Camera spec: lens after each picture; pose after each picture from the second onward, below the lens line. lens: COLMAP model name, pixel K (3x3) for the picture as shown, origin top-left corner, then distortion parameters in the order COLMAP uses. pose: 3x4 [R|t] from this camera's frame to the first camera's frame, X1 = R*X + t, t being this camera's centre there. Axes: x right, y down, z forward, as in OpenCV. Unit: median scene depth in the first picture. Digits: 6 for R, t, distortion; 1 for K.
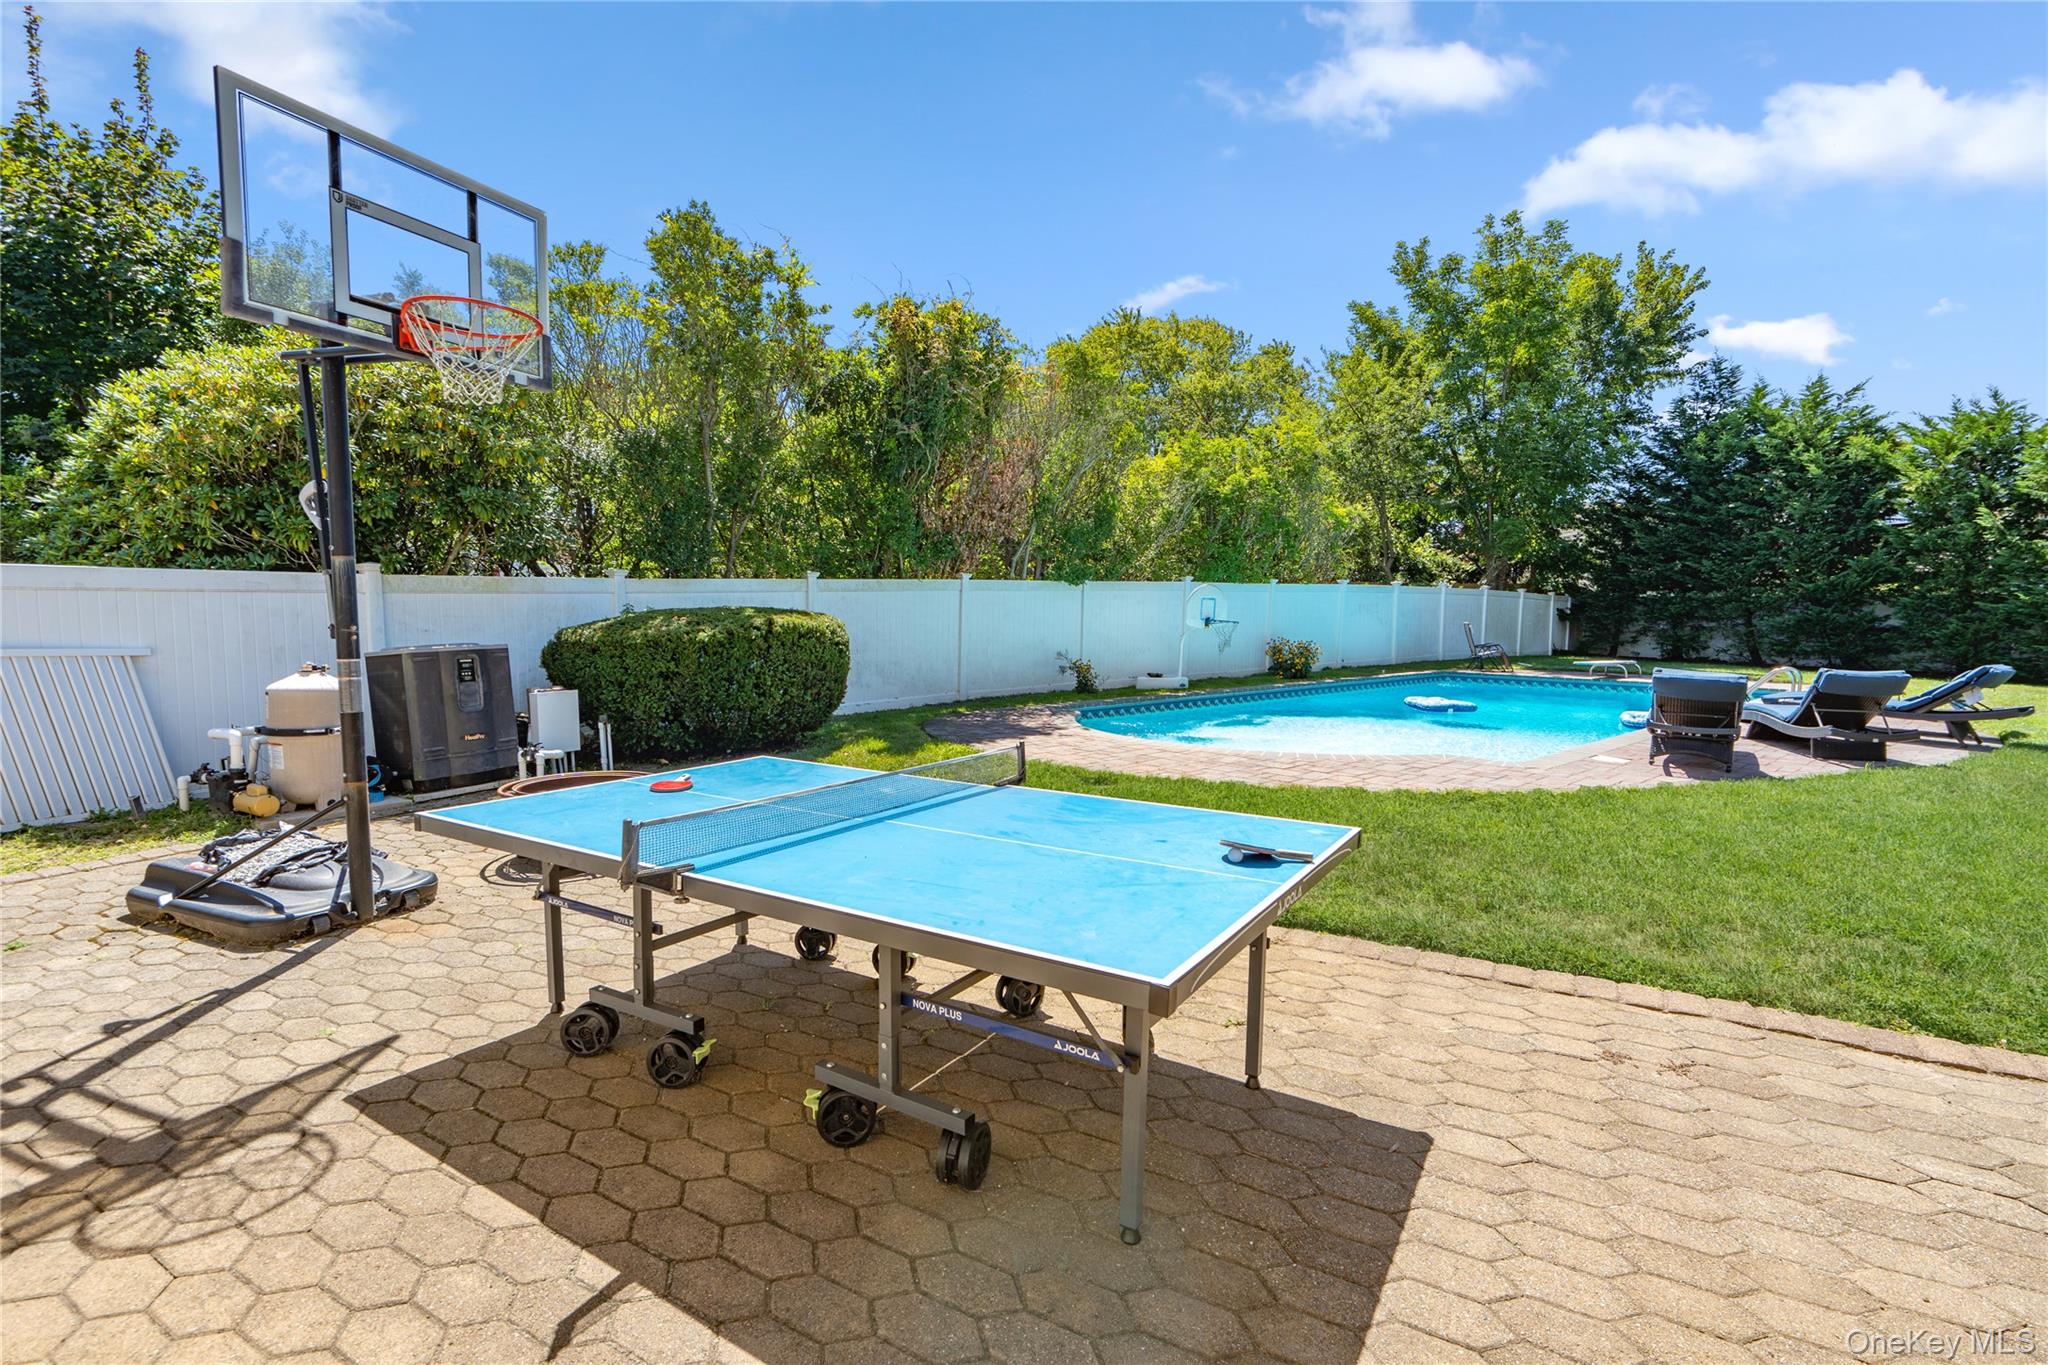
lens RADIAL K [[941.8, 0, 1026.0], [0, 941.8, 678.4], [0, 0, 1]] dist [0.000606, 0.000084]
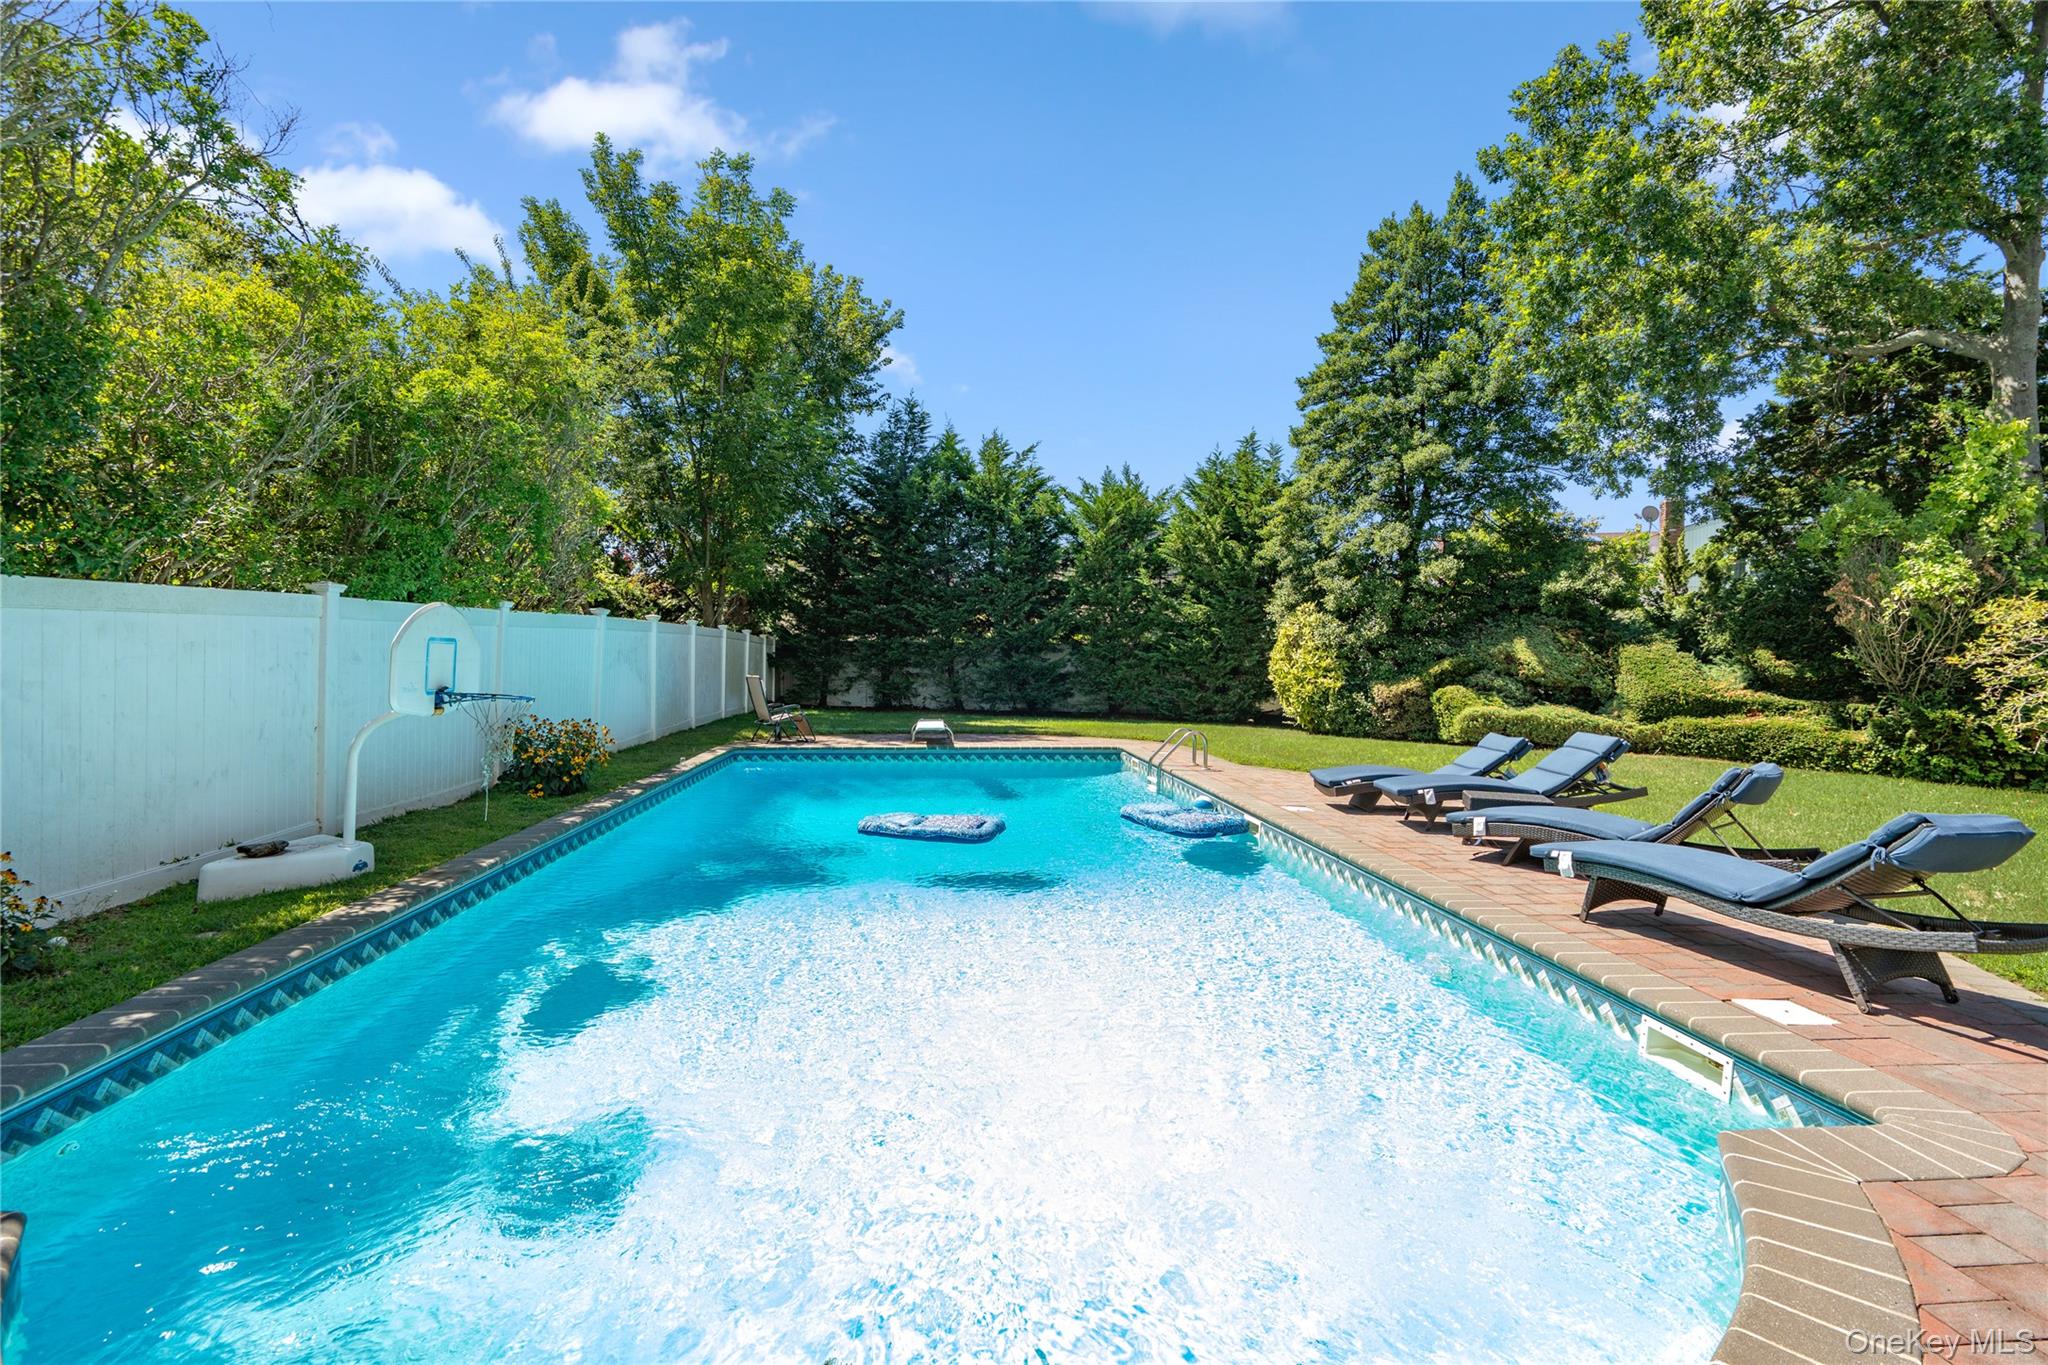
lens RADIAL K [[941.2, 0, 1018.2], [0, 941.2, 676.8], [0, 0, 1]] dist [-0.002655, 0.000177]
pose [[0.598321, -0.017974, 0.801055, 0.015492], [0.053660, 0.998403, -0.017678, -0.030737], [-0.799457, 0.053561, 0.598330, 0.360897]]
